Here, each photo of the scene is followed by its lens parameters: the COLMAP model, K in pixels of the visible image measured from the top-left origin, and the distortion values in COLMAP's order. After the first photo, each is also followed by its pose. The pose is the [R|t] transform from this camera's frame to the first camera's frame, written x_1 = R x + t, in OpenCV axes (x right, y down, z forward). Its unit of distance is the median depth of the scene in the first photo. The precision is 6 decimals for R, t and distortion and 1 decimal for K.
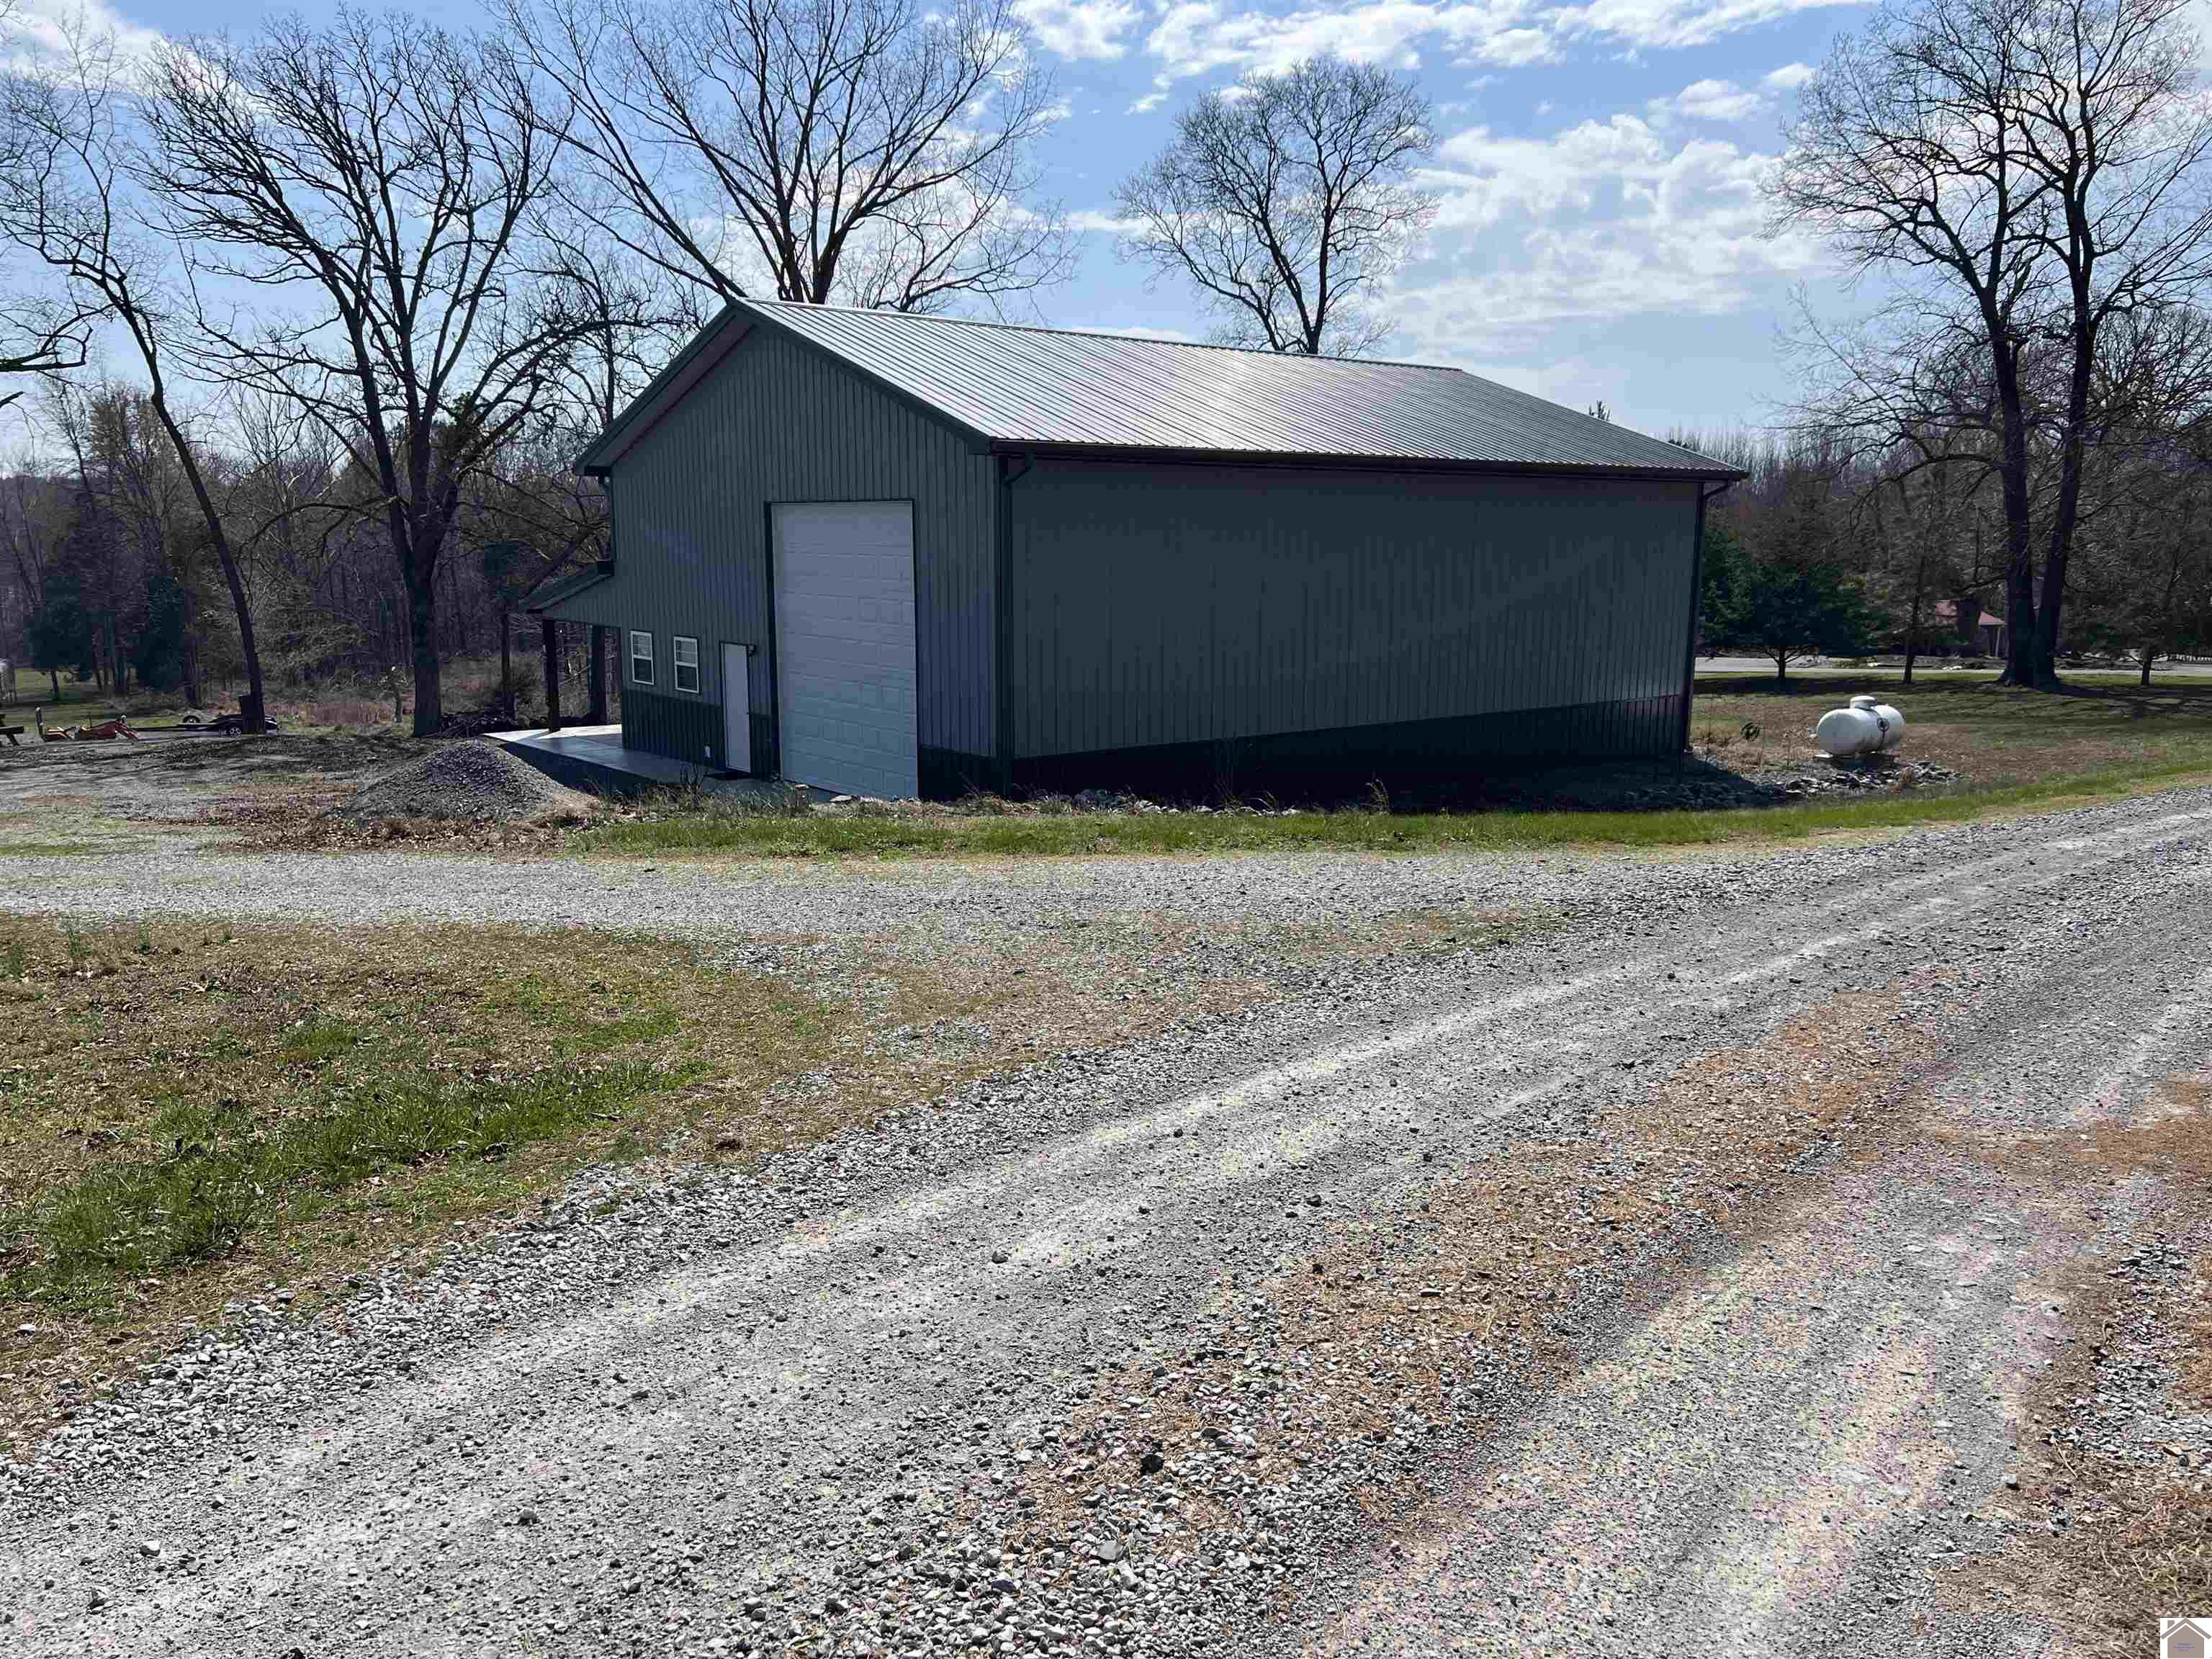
lens RADIAL K [[1700.3, 0, 1108.6], [0, 1700.3, 831.3], [0, 0, 1]] dist [0.042977, -0.045629]
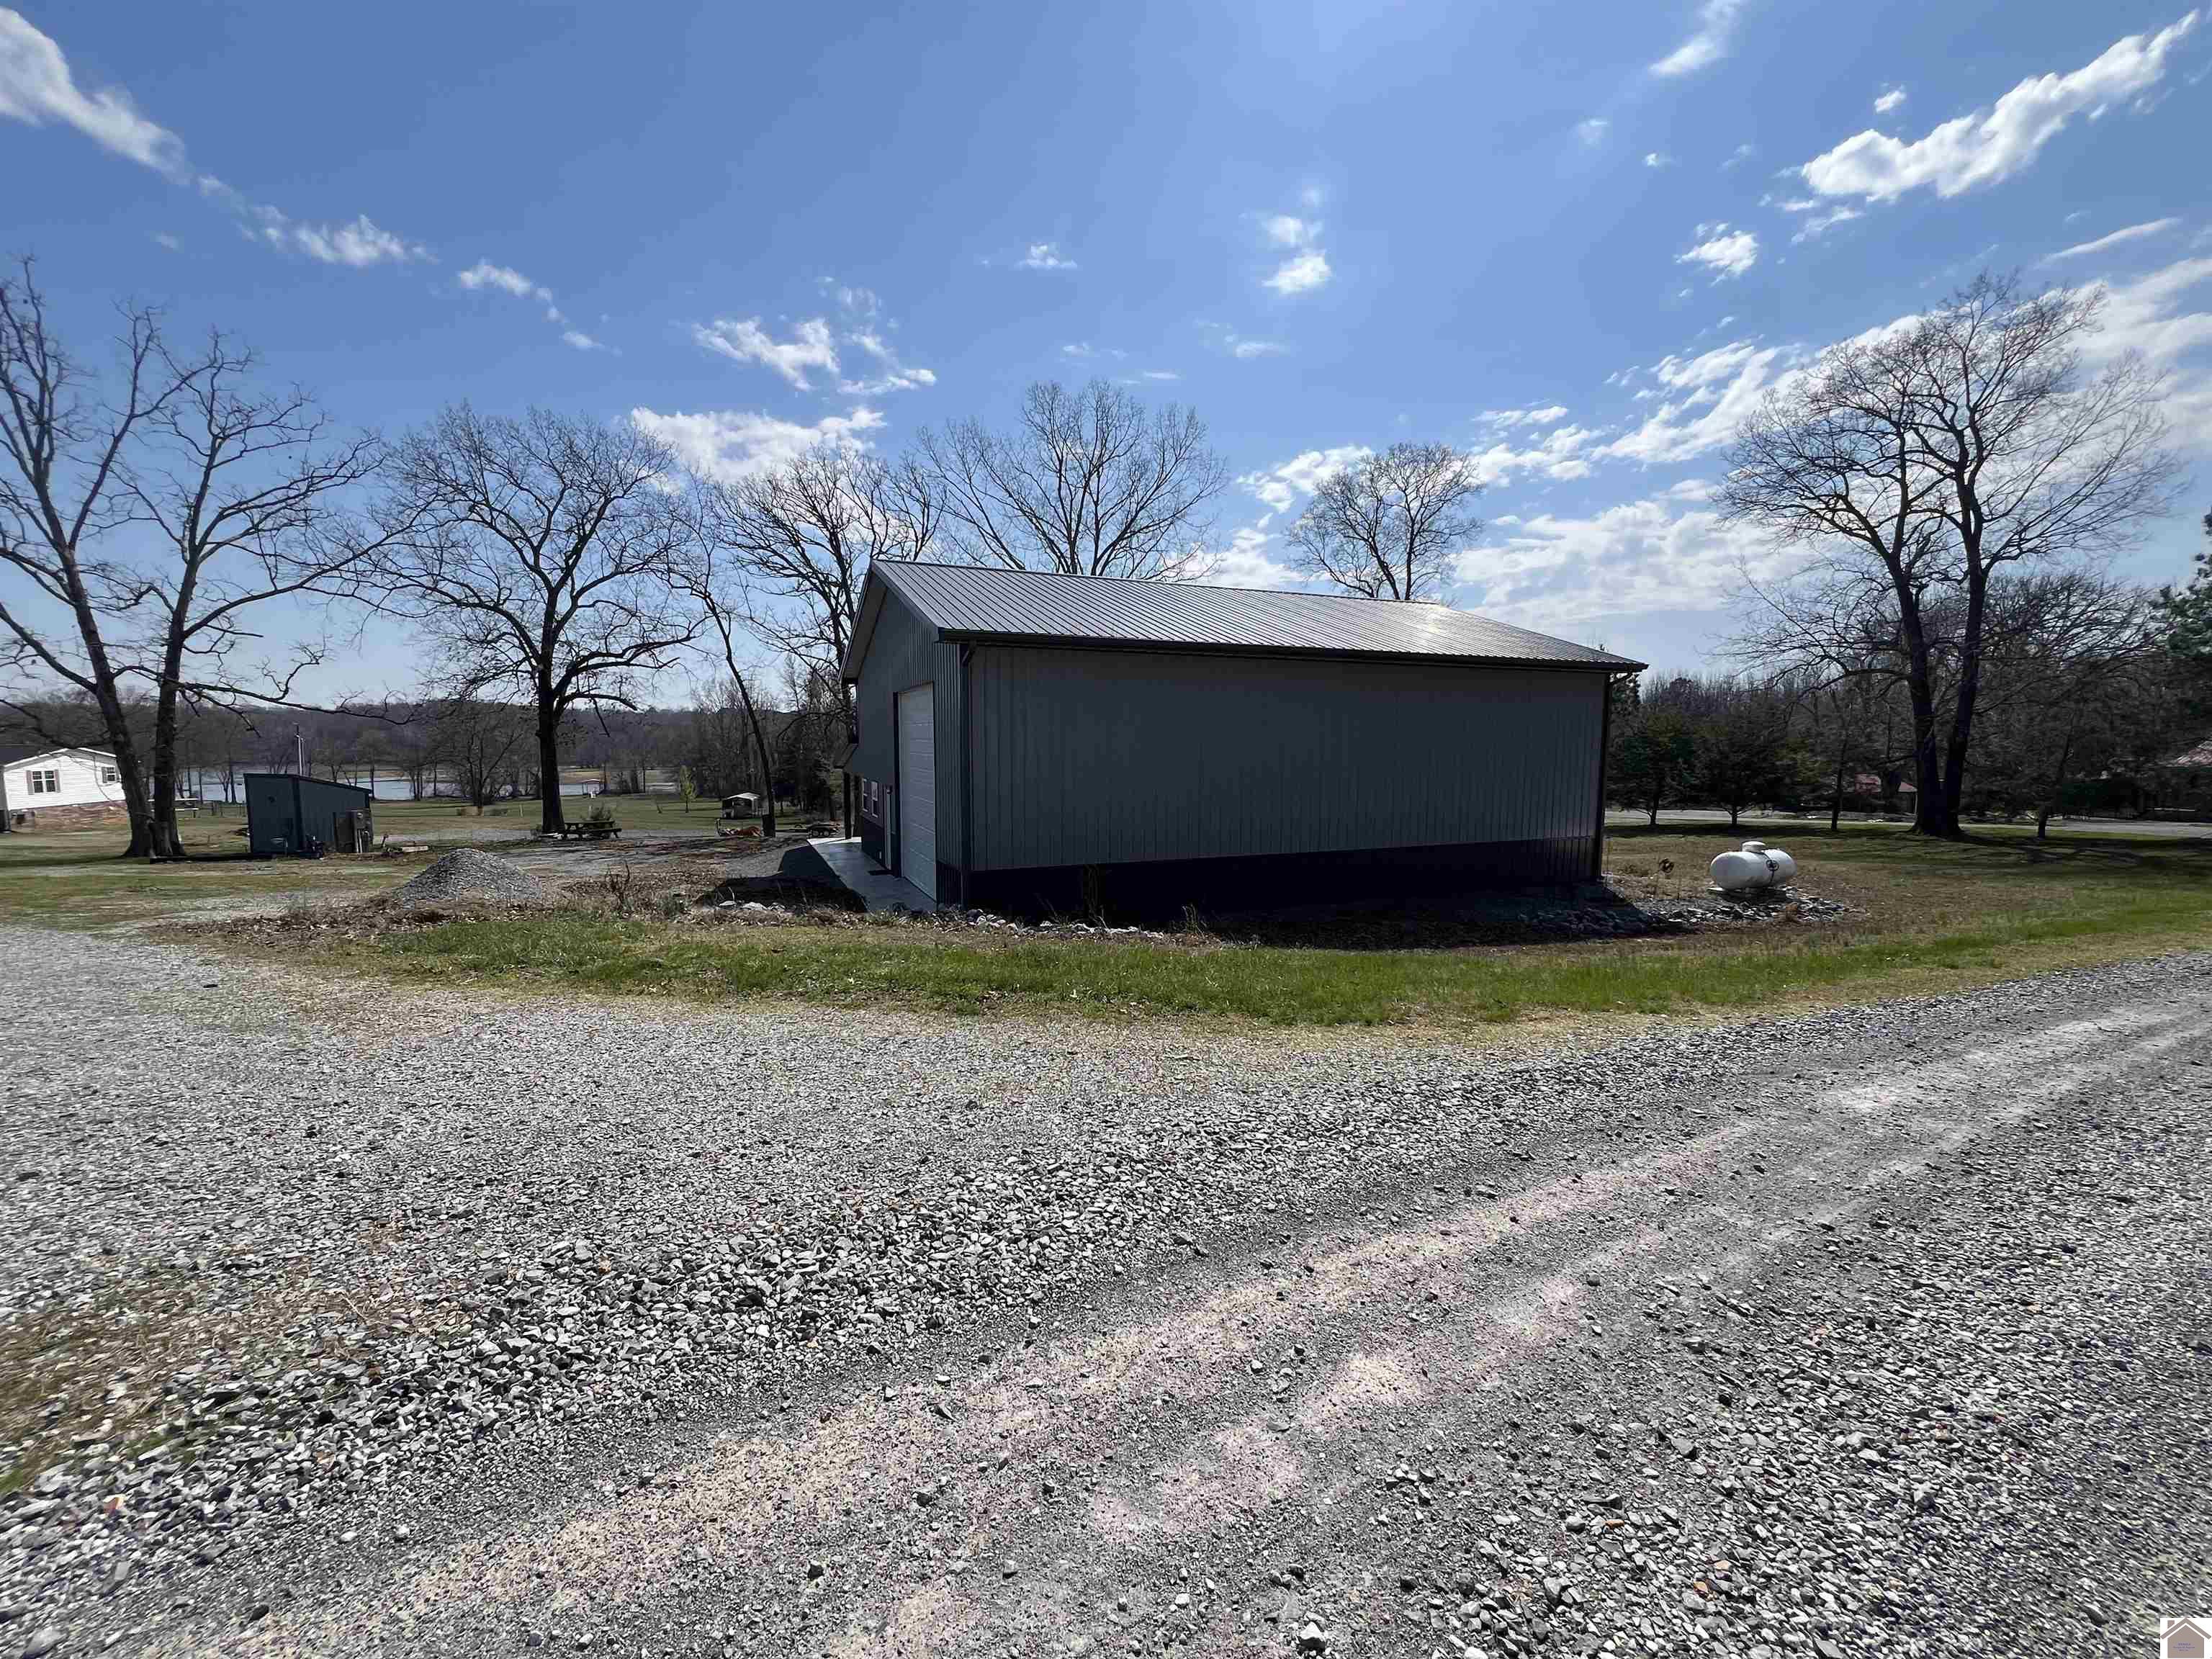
lens RADIAL K [[899.7, 0, 1089.1], [0, 899.7, 823.4], [0, 0, 1]] dist [-0.006715, 0.002073]
pose [[0.963414, 0.022372, -0.267082, 0.077511], [-0.043512, 0.996346, -0.073497, -0.012250], [0.264461, 0.082429, 0.960867, 0.136758]]
